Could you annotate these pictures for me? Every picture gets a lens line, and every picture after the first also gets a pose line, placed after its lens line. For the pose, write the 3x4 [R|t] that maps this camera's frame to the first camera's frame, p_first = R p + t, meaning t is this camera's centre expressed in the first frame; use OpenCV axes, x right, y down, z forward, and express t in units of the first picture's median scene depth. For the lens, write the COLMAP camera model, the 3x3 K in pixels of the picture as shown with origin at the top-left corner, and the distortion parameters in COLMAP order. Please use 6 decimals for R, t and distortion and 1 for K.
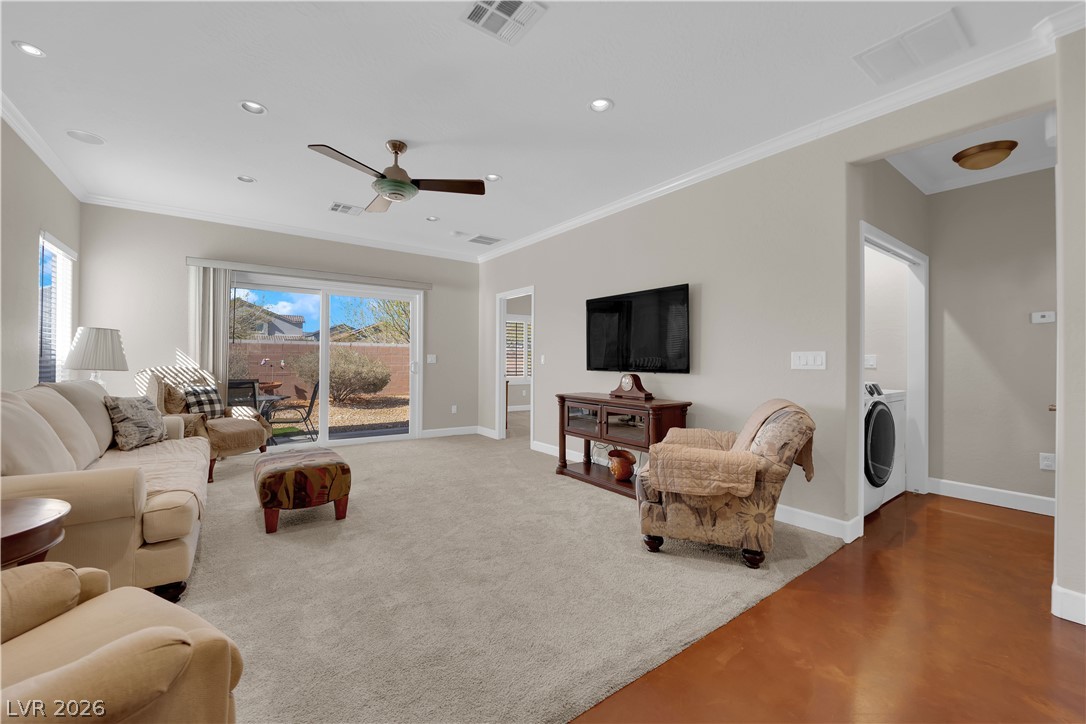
lens RADIAL K [[436.2, 0, 542.3], [0, 436.2, 359.7], [0, 0, 1]] dist [-0.006472, -0.004985]
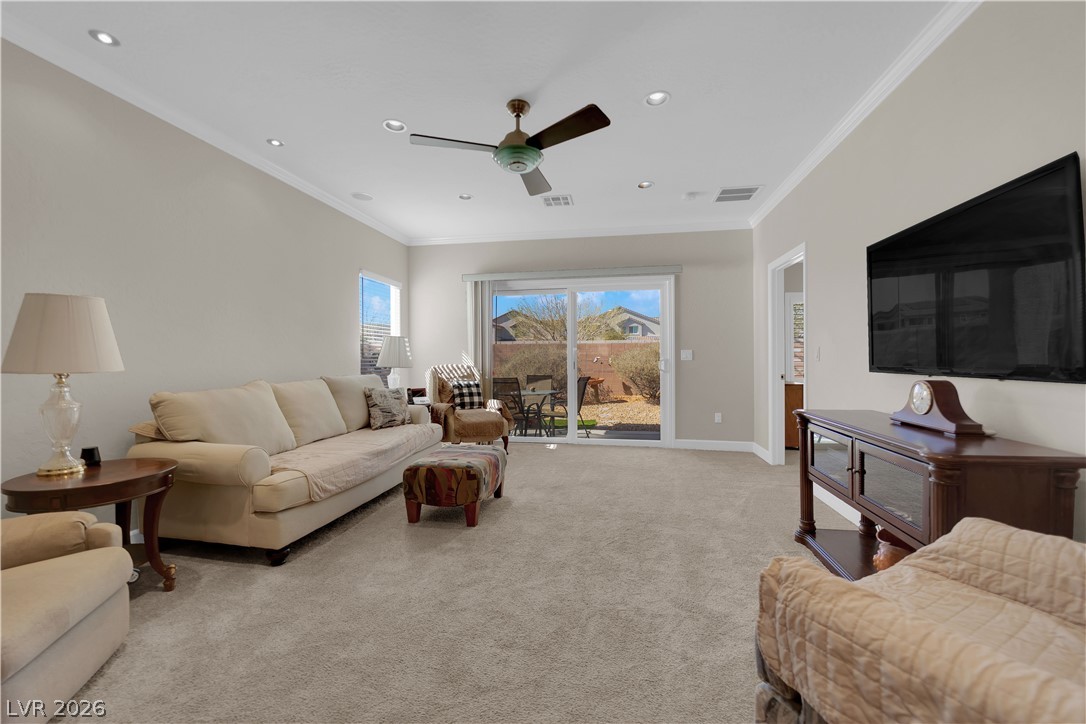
lens RADIAL K [[436.2, 0, 542.3], [0, 436.2, 359.7], [0, 0, 1]] dist [-0.006472, -0.004985]
pose [[0.687985, -0.007152, -0.725689, 0.260578], [0.012269, 0.999923, 0.001777, 0.003602], [0.725621, -0.010126, 0.688020, 0.364222]]
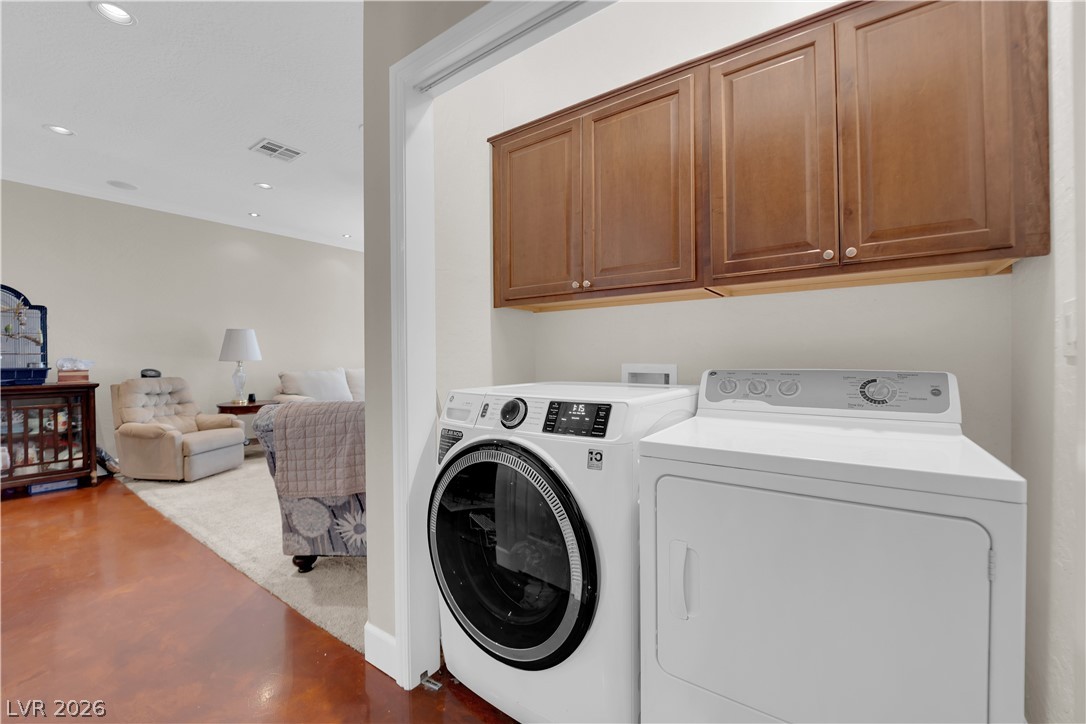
lens RADIAL K [[437.7, 0, 543.2], [0, 437.7, 359.8], [0, 0, 1]] dist [-0.014206, -0.000114]
pose [[0.308314, -0.003072, -0.951280, 0.945978], [0.008557, 0.999963, -0.000456, 0.017534], [0.951246, -0.007999, 0.308329, 0.743694]]
